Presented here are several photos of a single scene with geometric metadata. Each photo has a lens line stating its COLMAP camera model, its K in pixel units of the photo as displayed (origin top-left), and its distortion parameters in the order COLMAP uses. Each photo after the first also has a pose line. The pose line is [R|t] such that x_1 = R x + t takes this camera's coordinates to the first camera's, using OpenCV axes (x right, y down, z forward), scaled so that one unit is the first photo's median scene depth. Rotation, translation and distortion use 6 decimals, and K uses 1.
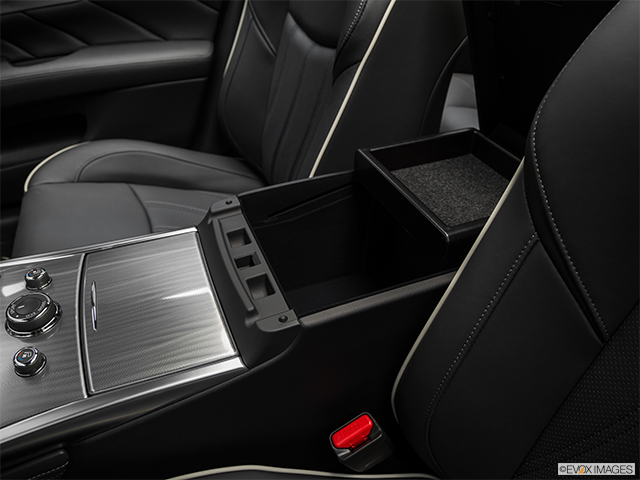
lens RADIAL K [[429.8, 0, 310.6], [0, 429.8, 238.1], [0, 0, 1]] dist [-0.081322, 0.009104]
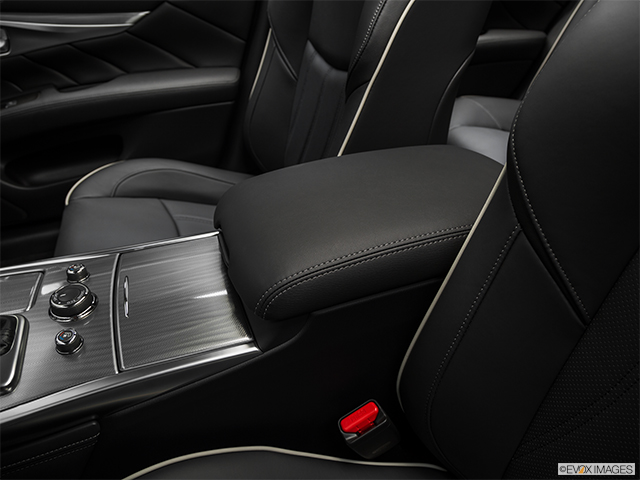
lens RADIAL K [[432.7, 0, 320.0], [0, 432.7, 240.0], [0, 0, 1]] dist [-0.084841, 0.001513]
pose [[0.998867, -0.001371, -0.047575, 0.041424], [-0.001489, 0.998196, -0.060027, 0.060987], [0.047571, 0.060030, 0.997062, -0.086640]]
